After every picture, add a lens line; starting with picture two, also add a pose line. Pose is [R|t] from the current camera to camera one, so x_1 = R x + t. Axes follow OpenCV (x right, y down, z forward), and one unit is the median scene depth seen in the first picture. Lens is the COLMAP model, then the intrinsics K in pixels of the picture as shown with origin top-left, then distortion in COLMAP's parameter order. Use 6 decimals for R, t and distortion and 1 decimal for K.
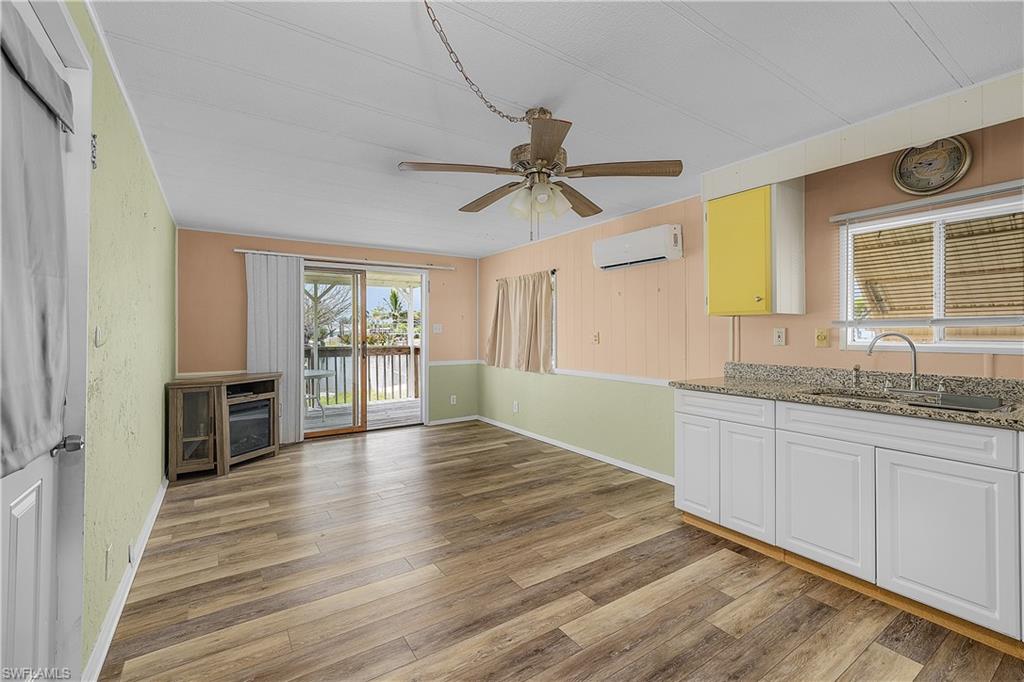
lens RADIAL K [[435.7, 0, 513.1], [0, 435.7, 331.2], [0, 0, 1]] dist [-0.001208, -0.000164]
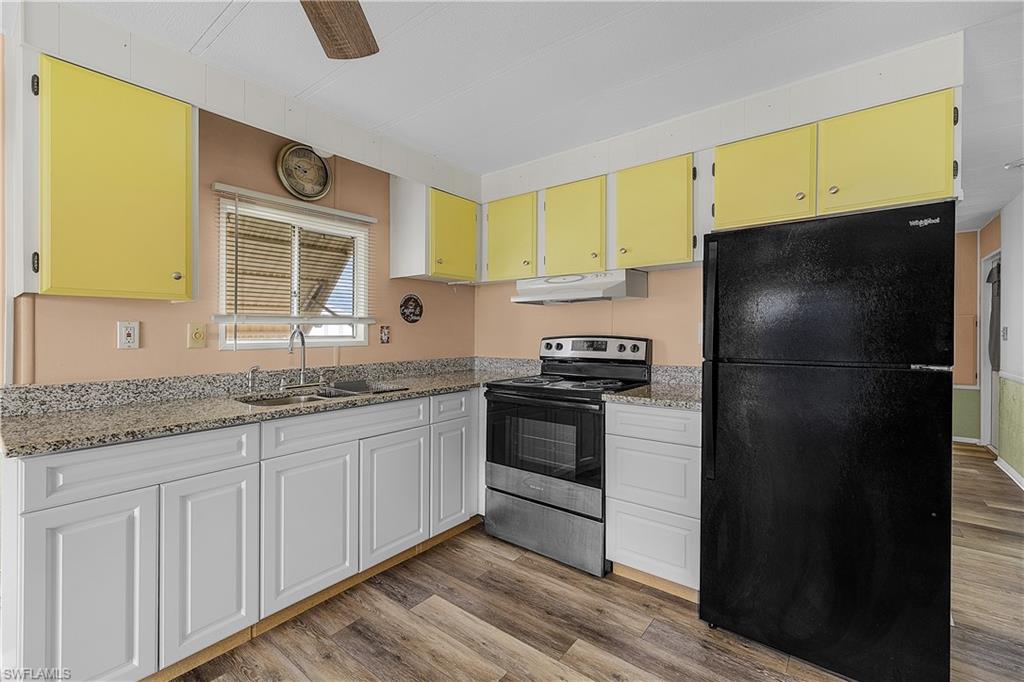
lens RADIAL K [[435.7, 0, 513.1], [0, 435.7, 331.2], [0, 0, 1]] dist [-0.001208, -0.000164]
pose [[-0.317176, -0.002745, 0.948363, -0.209437], [-0.004842, 0.999987, 0.001275, 0.003836], [-0.948354, -0.004188, -0.317185, 0.777996]]
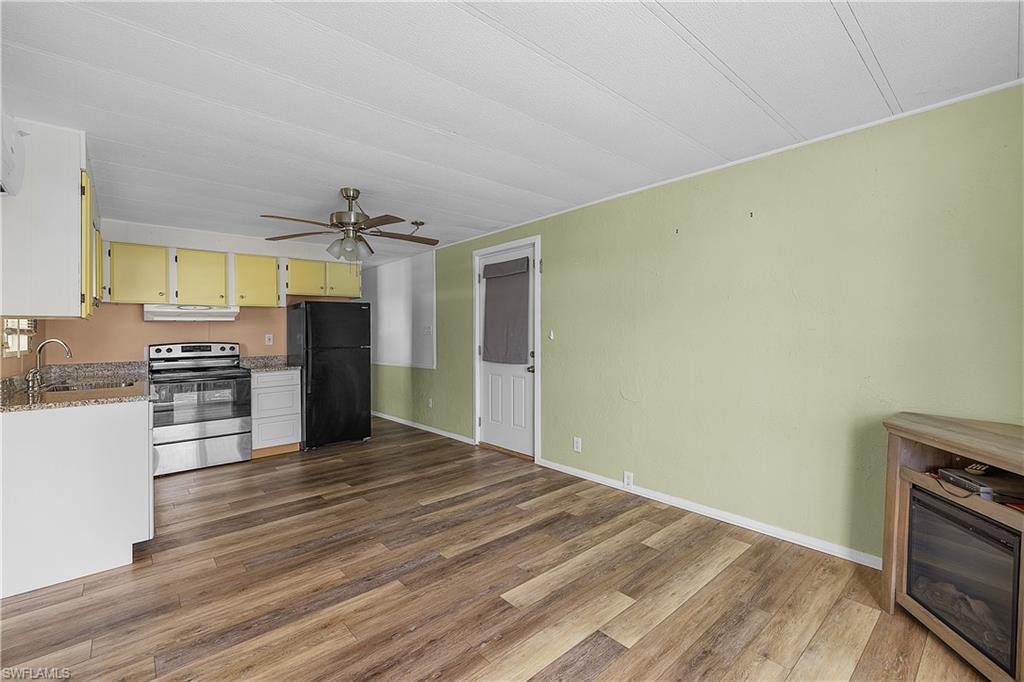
lens RADIAL K [[435.7, 0, 513.1], [0, 435.7, 331.2], [0, 0, 1]] dist [-0.001208, -0.000164]
pose [[-0.990628, 0.010857, -0.136157, -0.258306], [0.012821, 0.999826, -0.013555, 0.010966], [0.135987, -0.015173, -0.990594, 2.197405]]
